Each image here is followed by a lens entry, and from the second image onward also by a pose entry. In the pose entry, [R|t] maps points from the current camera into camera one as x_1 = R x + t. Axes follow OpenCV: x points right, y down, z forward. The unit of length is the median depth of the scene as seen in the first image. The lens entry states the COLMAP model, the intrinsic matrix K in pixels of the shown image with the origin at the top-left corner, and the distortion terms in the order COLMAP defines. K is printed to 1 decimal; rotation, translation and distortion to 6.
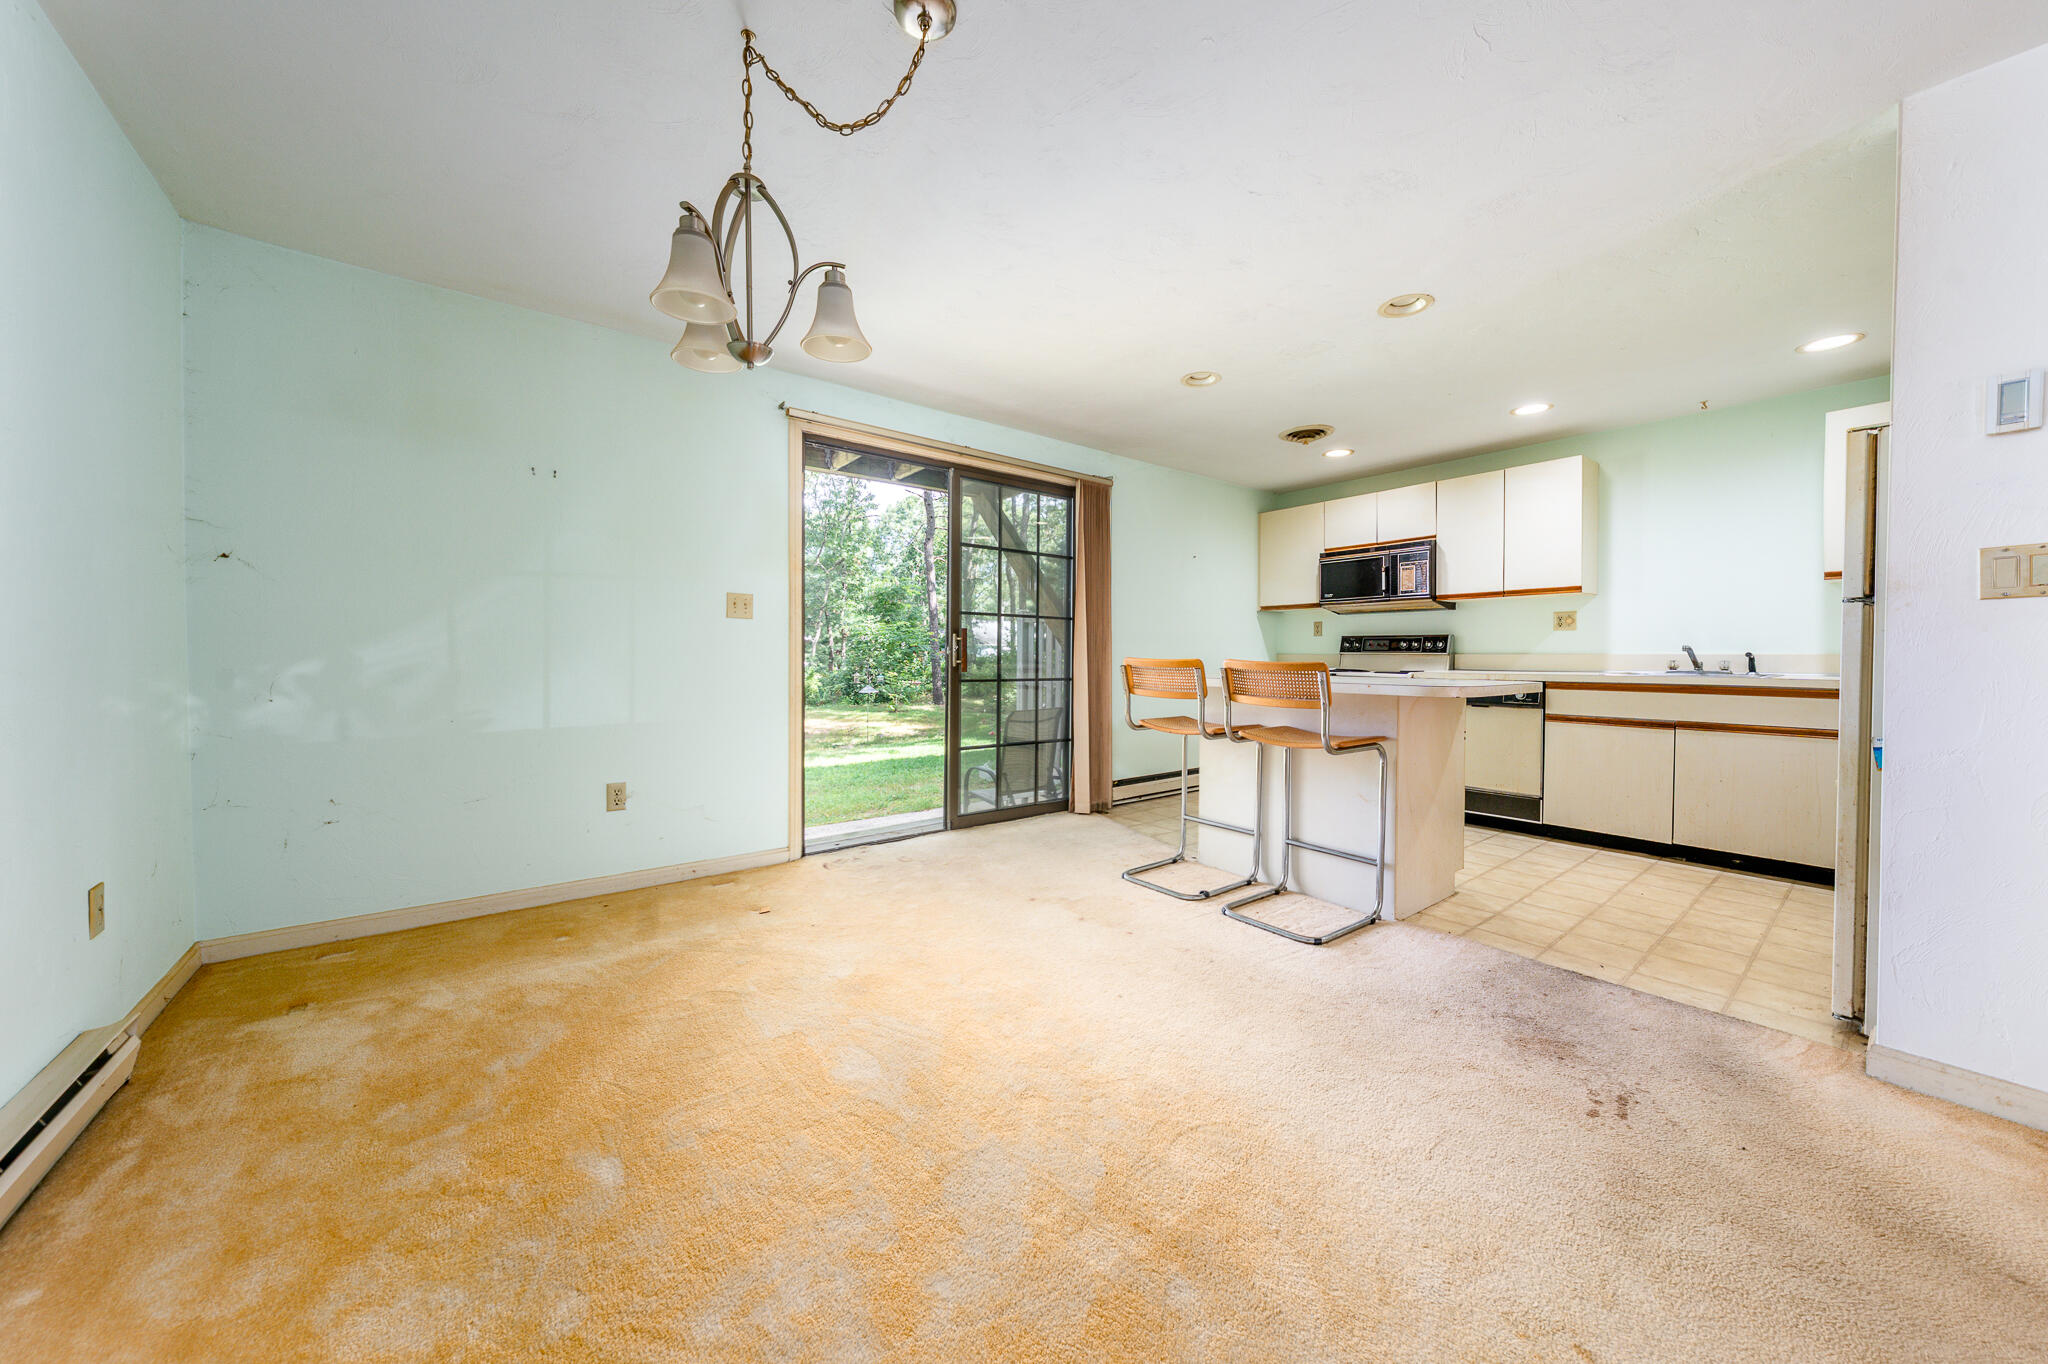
lens RADIAL K [[633.6, 0, 1109.5], [0, 633.6, 667.8], [0, 0, 1]] dist [-0.005866, -0.000120]
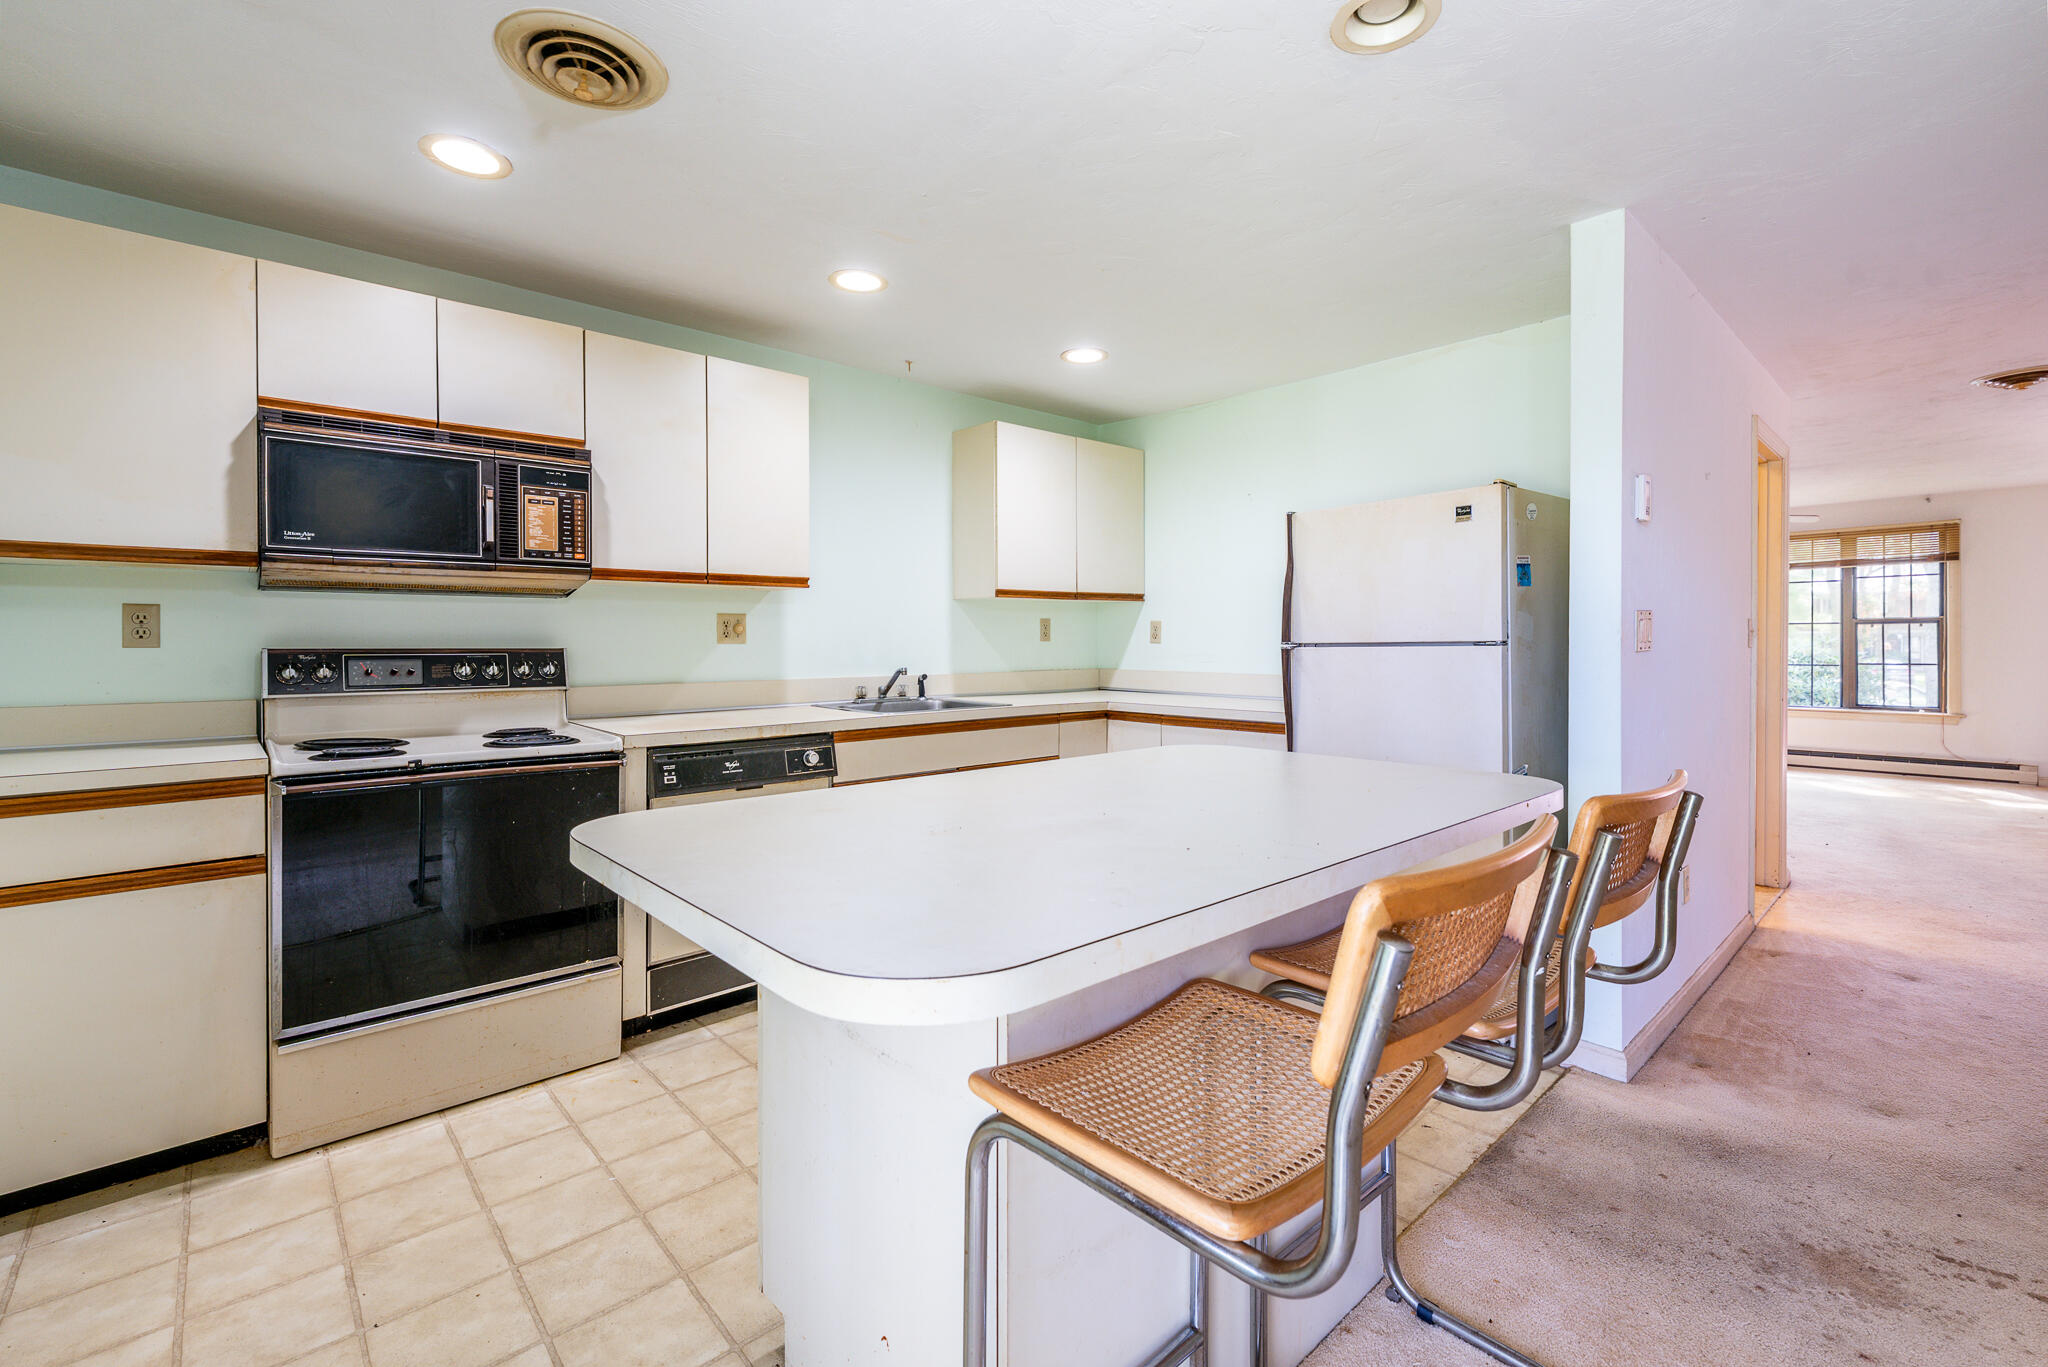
lens RADIAL K [[852.7, 0, 923.4], [0, 852.7, 655.4], [0, 0, 1]] dist [0.001062, -0.000382]
pose [[0.060081, -0.018153, 0.998028, -0.128412], [0.027549, 0.999484, 0.016521, -0.059488], [-0.997813, 0.026502, 0.060550, 0.803023]]
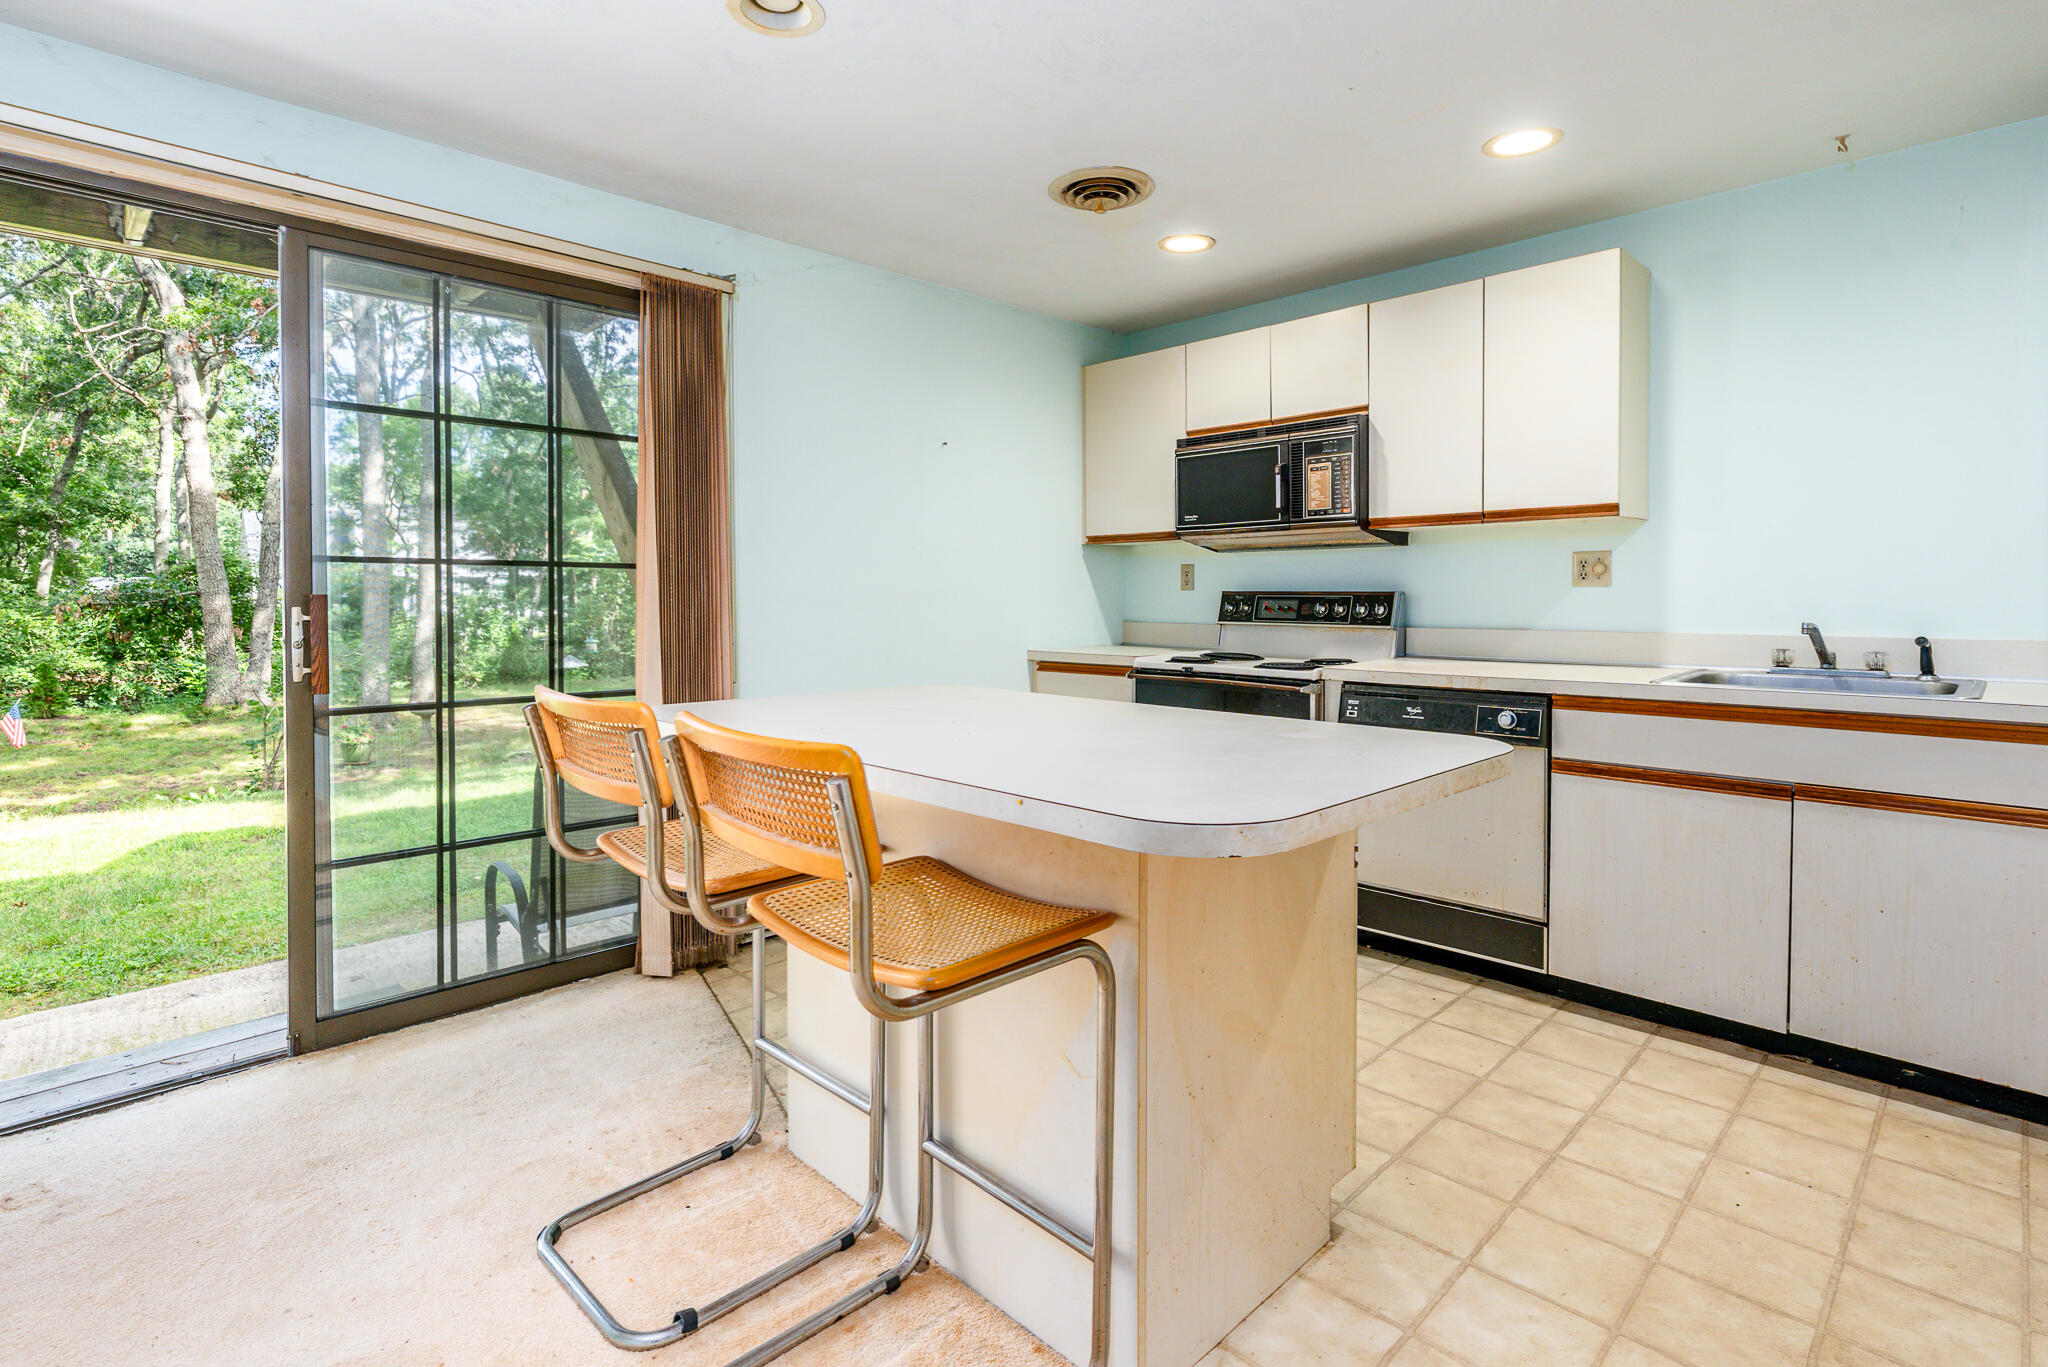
lens RADIAL K [[919.5, 0, 1117.8], [0, 919.5, 626.8], [0, 0, 1]] dist [0.001016, 0.000782]
pose [[0.991683, -0.011910, 0.128152, 0.235409], [0.010203, 0.999850, 0.013974, -0.042525], [-0.128299, -0.012550, 0.991656, 0.295001]]
